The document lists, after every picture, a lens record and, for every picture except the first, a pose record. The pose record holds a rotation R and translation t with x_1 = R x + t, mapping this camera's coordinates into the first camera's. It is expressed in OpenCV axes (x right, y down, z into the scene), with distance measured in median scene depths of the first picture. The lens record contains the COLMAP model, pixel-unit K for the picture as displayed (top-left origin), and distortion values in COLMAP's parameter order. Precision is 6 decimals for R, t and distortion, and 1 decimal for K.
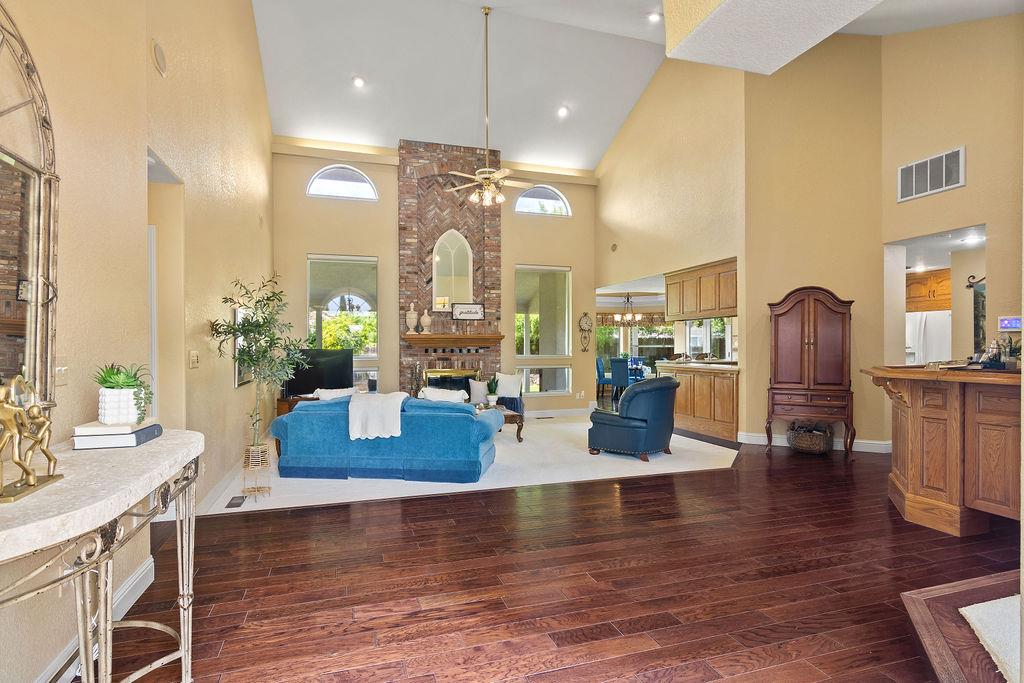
lens RADIAL K [[522.9, 0, 512.7], [0, 522.9, 345.4], [0, 0, 1]] dist [0.000434, 0.001063]
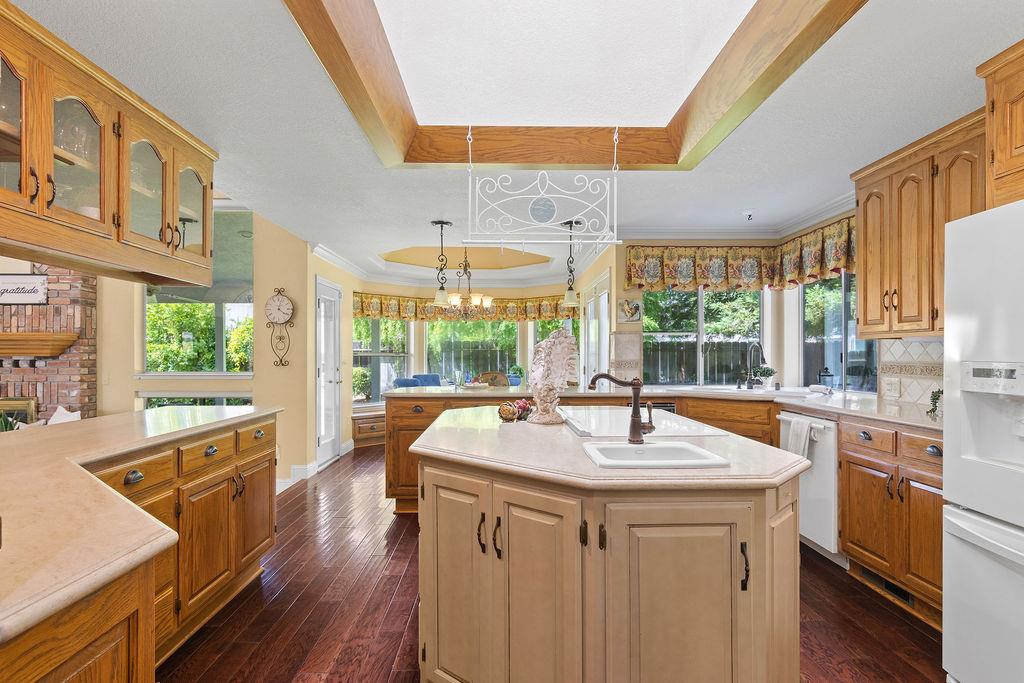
lens RADIAL K [[522.9, 0, 511.7], [0, 522.9, 355.4], [0, 0, 1]] dist [0.000434, 0.001063]
pose [[0.960658, 0.004200, -0.277701, 0.545885], [-0.002759, 0.999981, 0.005581, -0.002121], [0.277720, -0.004596, 0.960651, 0.640085]]
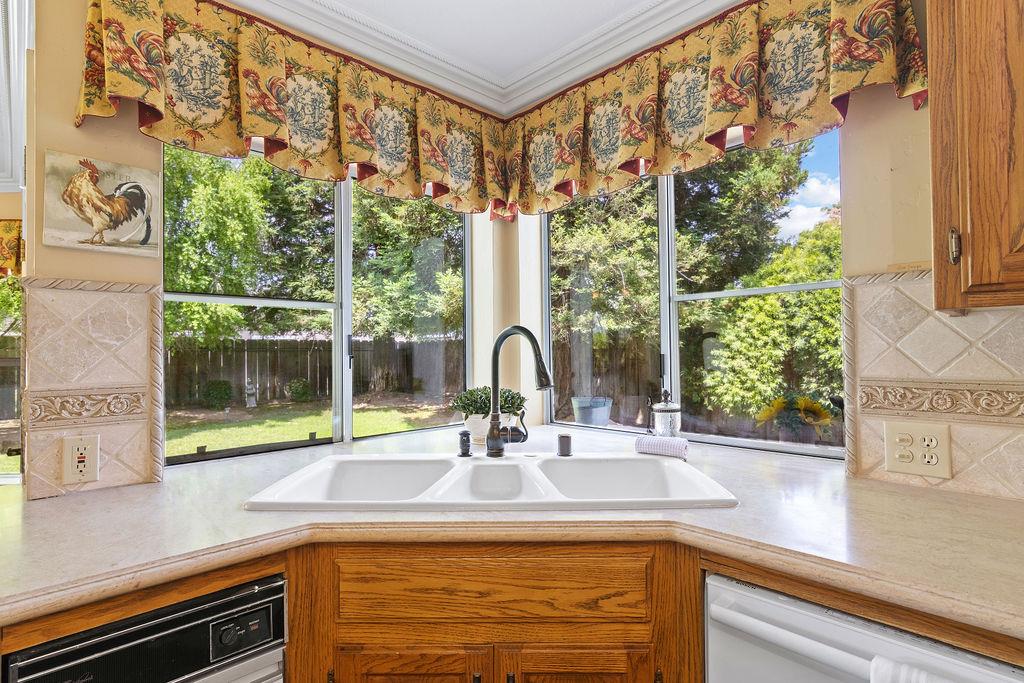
lens RADIAL K [[522.9, 0, 509.4], [0, 522.9, 343.3], [0, 0, 1]] dist [0.000434, 0.001063]
pose [[0.897094, 0.001568, 0.441837, 0.549842], [0.005957, 0.999860, -0.015643, -0.003985], [-0.441799, 0.016665, 0.896959, 0.989090]]
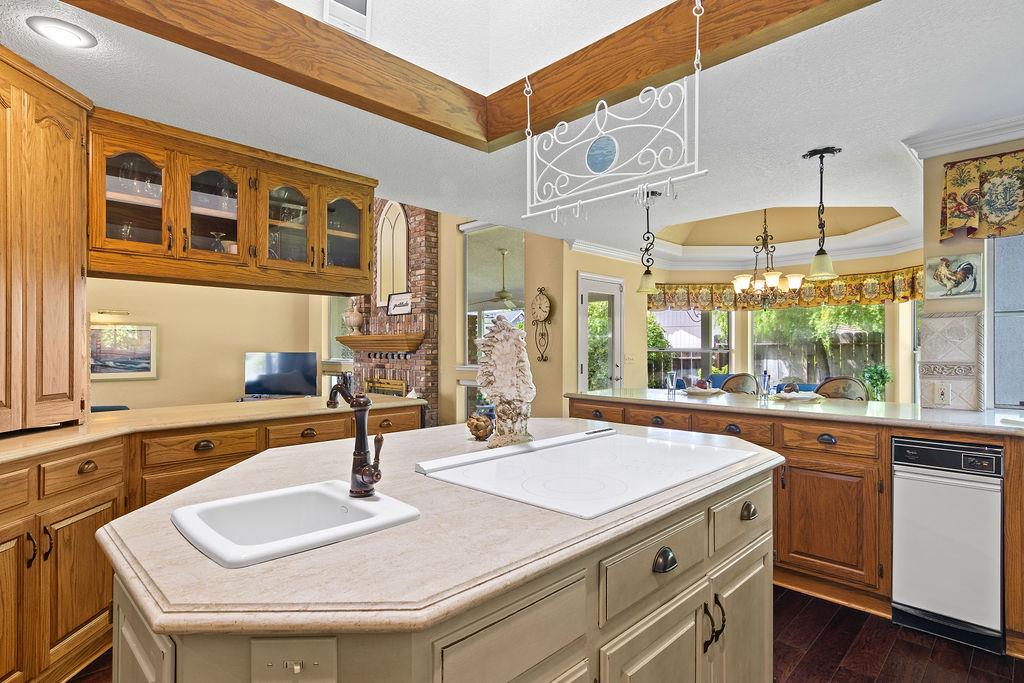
lens RADIAL K [[522.9, 0, 515.3], [0, 522.9, 346.8], [0, 0, 1]] dist [0.000434, 0.001063]
pose [[0.468188, 0.000746, -0.883628, 0.658829], [0.000624, 0.999999, 0.001175, -0.004232], [0.883629, -0.001101, 0.468187, 0.806265]]
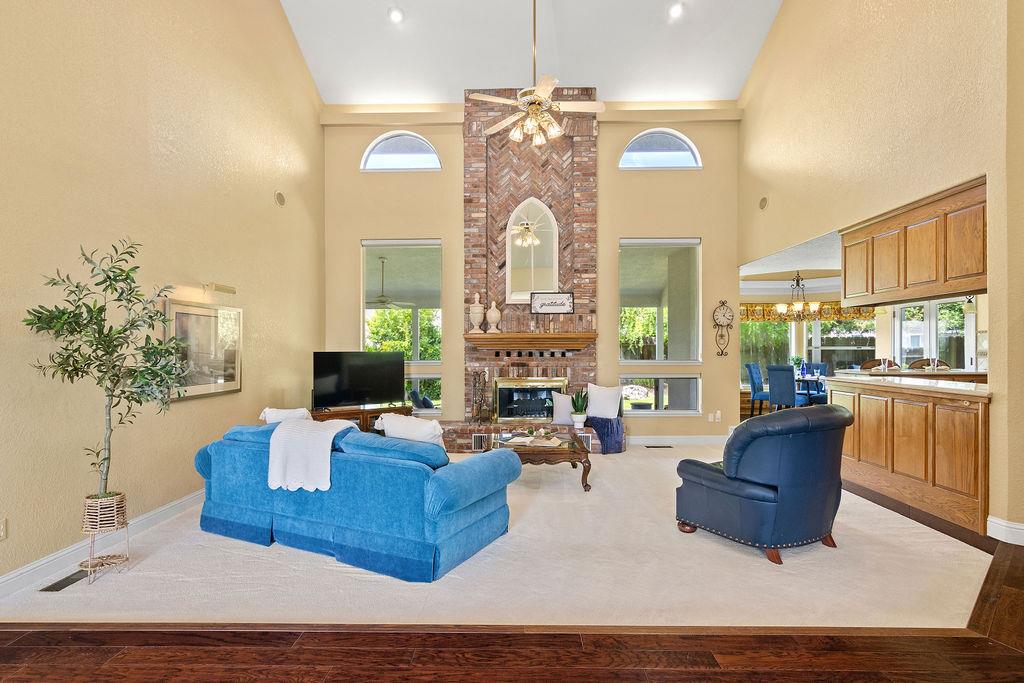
lens RADIAL K [[522.9, 0, 514.4], [0, 522.9, 348.8], [0, 0, 1]] dist [0.000434, 0.001063]
pose [[0.946106, 0.000660, -0.323857, 0.112604], [0.000487, 0.999994, 0.003459, -0.000329], [0.323857, -0.003431, 0.946100, 0.260221]]
